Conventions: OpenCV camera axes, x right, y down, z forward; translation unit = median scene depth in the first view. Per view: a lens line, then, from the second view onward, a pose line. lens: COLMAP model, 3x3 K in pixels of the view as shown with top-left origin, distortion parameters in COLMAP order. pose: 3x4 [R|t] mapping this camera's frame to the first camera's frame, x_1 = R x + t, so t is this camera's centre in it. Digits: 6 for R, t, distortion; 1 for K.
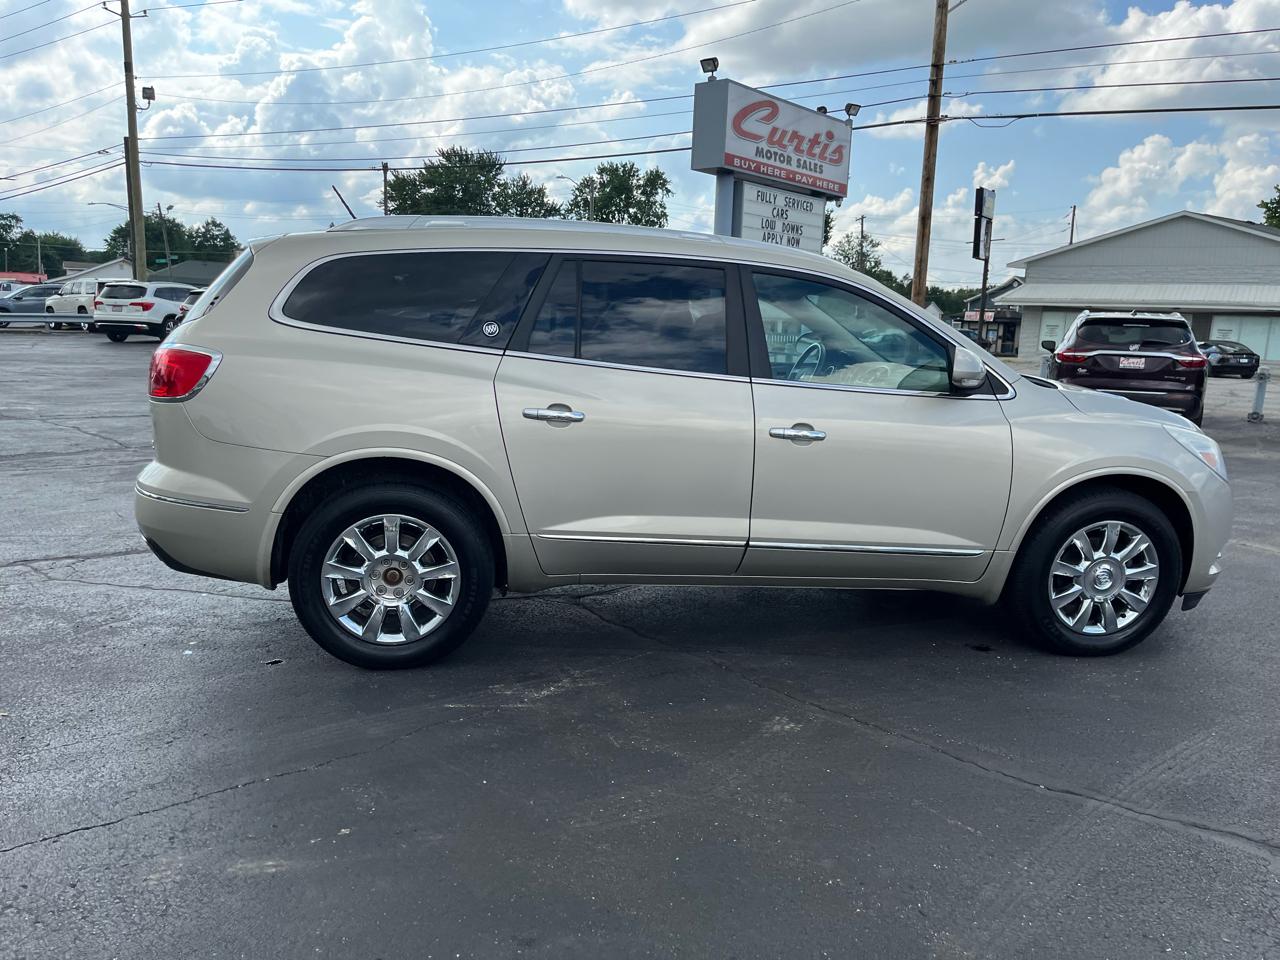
lens RADIAL K [[984.7, 0, 649.9], [0, 984.7, 479.2], [0, 0, 1]] dist [0.087094, -0.124843]
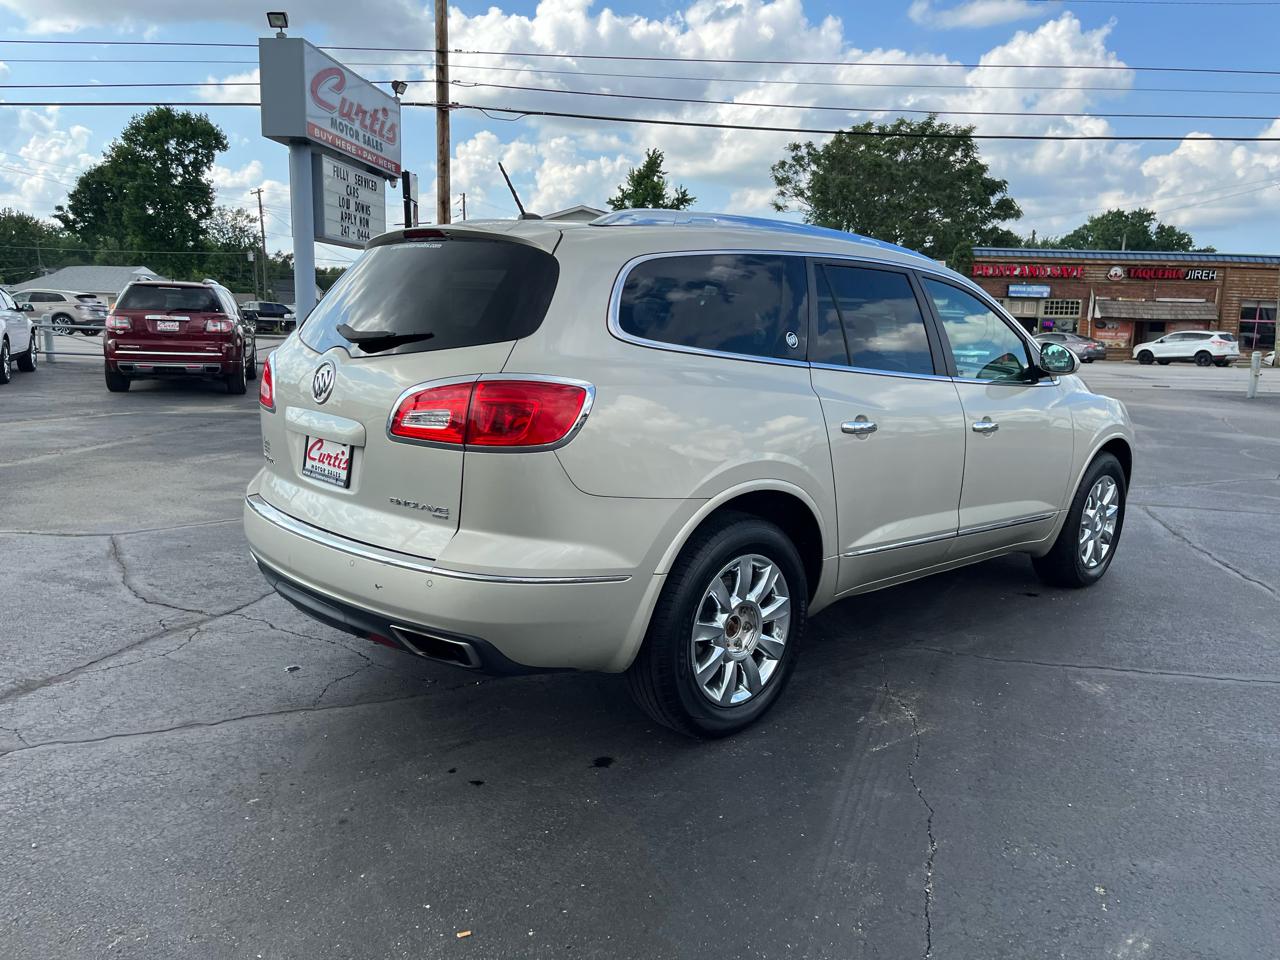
lens RADIAL K [[986.3, 0, 649.6], [0, 986.3, 469.6], [0, 0, 1]] dist [0.076207, -0.105410]
pose [[0.814004, -0.104358, 0.571408, -0.196906], [0.097958, 0.994302, 0.042046, -0.020463], [-0.572540, 0.021749, 0.819588, 0.079309]]
